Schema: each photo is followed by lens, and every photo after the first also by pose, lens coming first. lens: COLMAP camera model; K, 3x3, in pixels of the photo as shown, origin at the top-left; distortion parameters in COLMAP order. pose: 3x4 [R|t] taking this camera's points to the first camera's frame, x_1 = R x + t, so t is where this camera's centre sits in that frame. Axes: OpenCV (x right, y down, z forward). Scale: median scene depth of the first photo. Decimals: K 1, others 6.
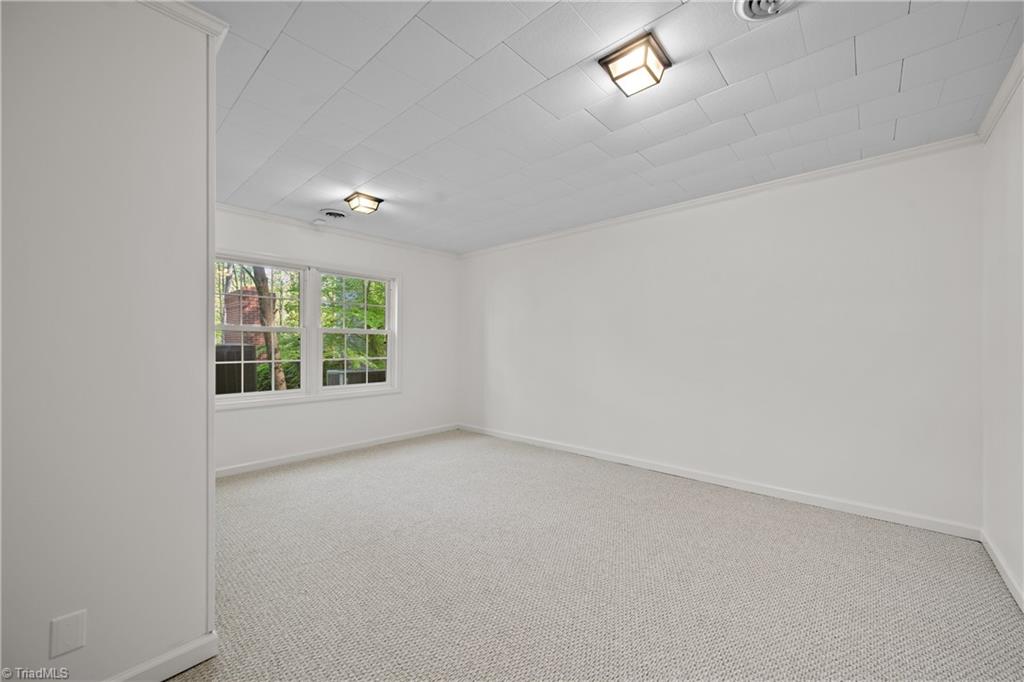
lens RADIAL K [[393.1, 0, 518.9], [0, 393.1, 343.7], [0, 0, 1]] dist [-0.019443, 0.000251]
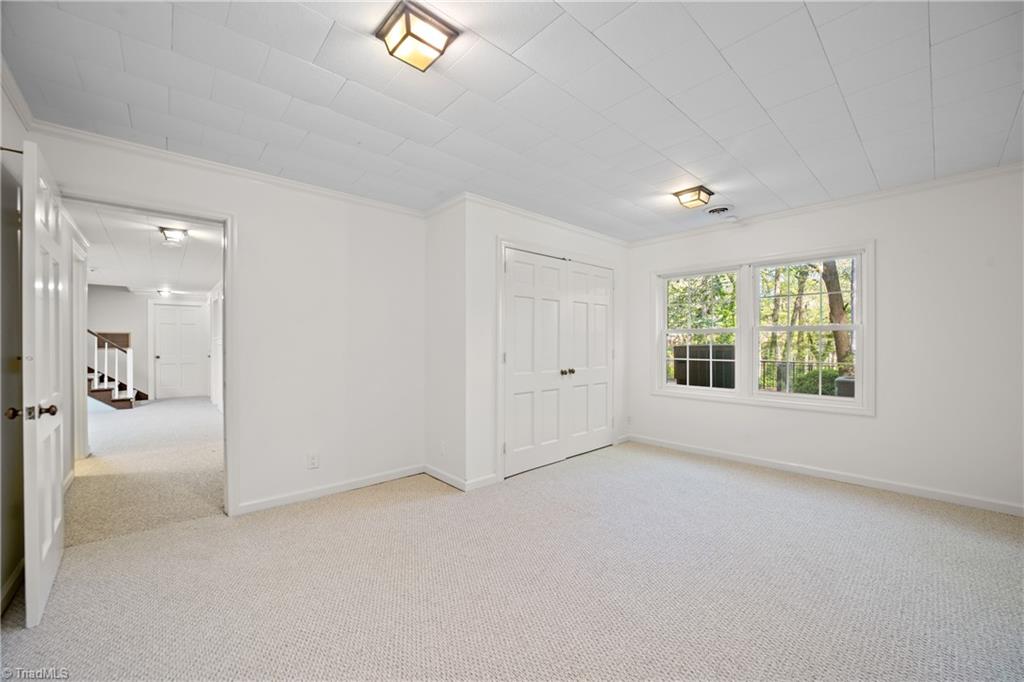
lens RADIAL K [[393.1, 0, 518.8], [0, 393.1, 343.5], [0, 0, 1]] dist [-0.019443, 0.000251]
pose [[-0.097343, -0.003934, -0.995243, 0.495797], [-0.000169, 0.999992, -0.003937, 0.003132], [0.995251, -0.000215, -0.097343, 0.550674]]
